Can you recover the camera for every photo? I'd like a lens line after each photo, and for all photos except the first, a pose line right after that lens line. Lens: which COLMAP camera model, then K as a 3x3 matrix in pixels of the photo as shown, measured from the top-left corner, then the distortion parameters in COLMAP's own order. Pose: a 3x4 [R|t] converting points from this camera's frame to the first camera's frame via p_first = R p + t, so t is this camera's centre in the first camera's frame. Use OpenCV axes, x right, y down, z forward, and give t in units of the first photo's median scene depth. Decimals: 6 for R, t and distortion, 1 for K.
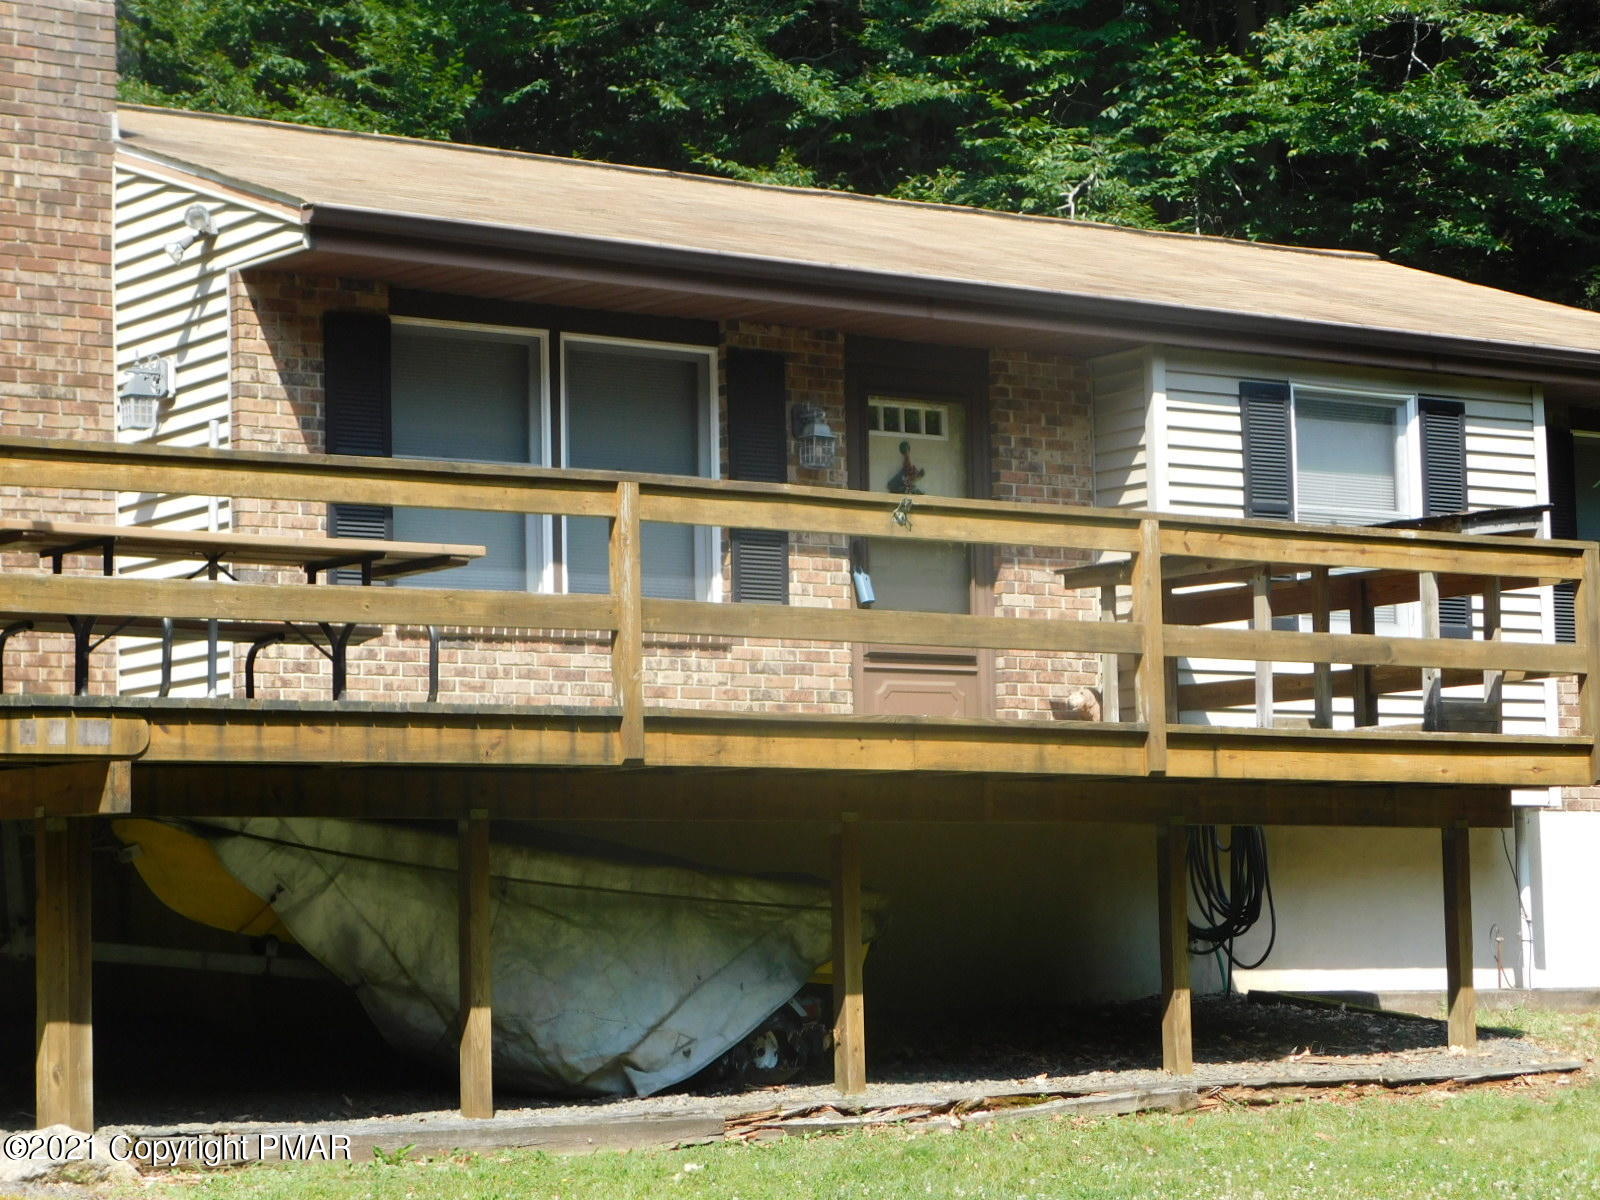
lens RADIAL K [[3875.6, 0, 795.9], [0, 3875.6, 595.7], [0, 0, 1]] dist [0.018012, 0.000000]
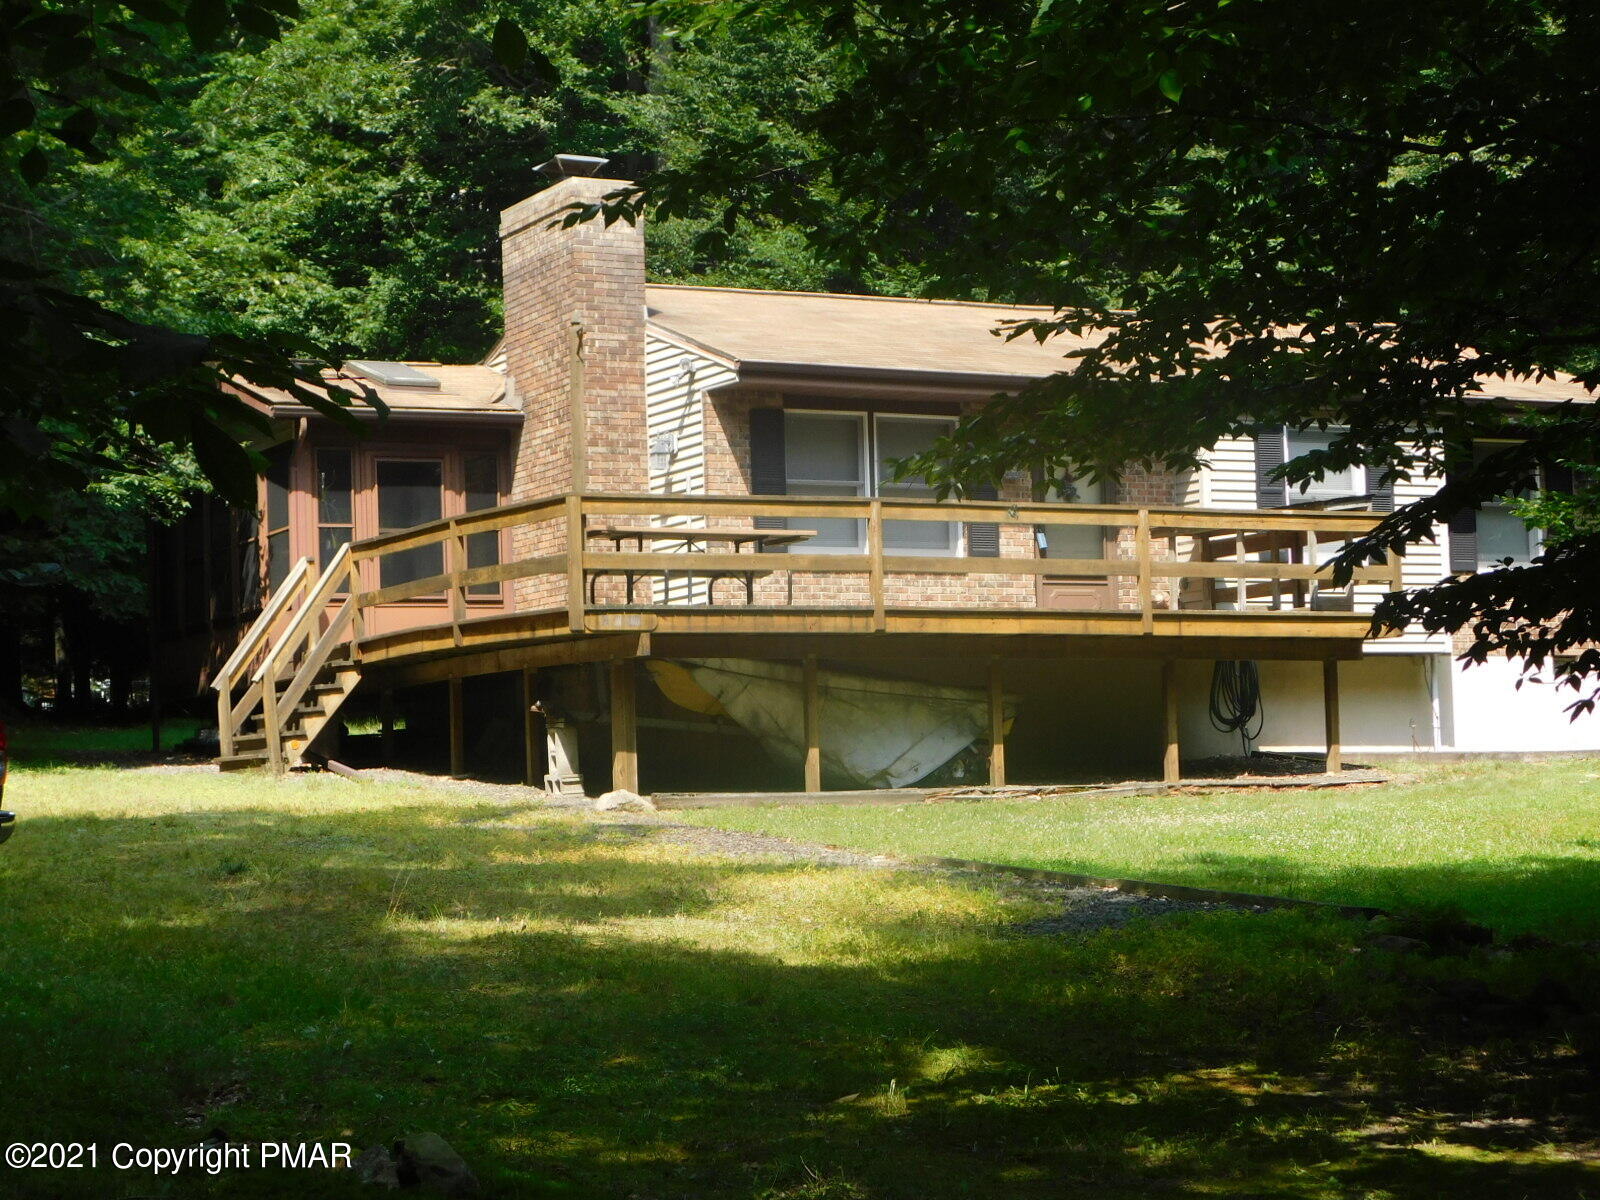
lens RADIAL K [[3292.3, 0, 801.6], [0, 3292.3, 601.7], [0, 0, 1]] dist [0.019410, 0.000000]
pose [[0.990037, -0.016757, -0.139809, 0.142308], [0.020489, 0.999470, 0.025303, -0.017341], [0.139311, -0.027915, 0.989855, -0.685133]]
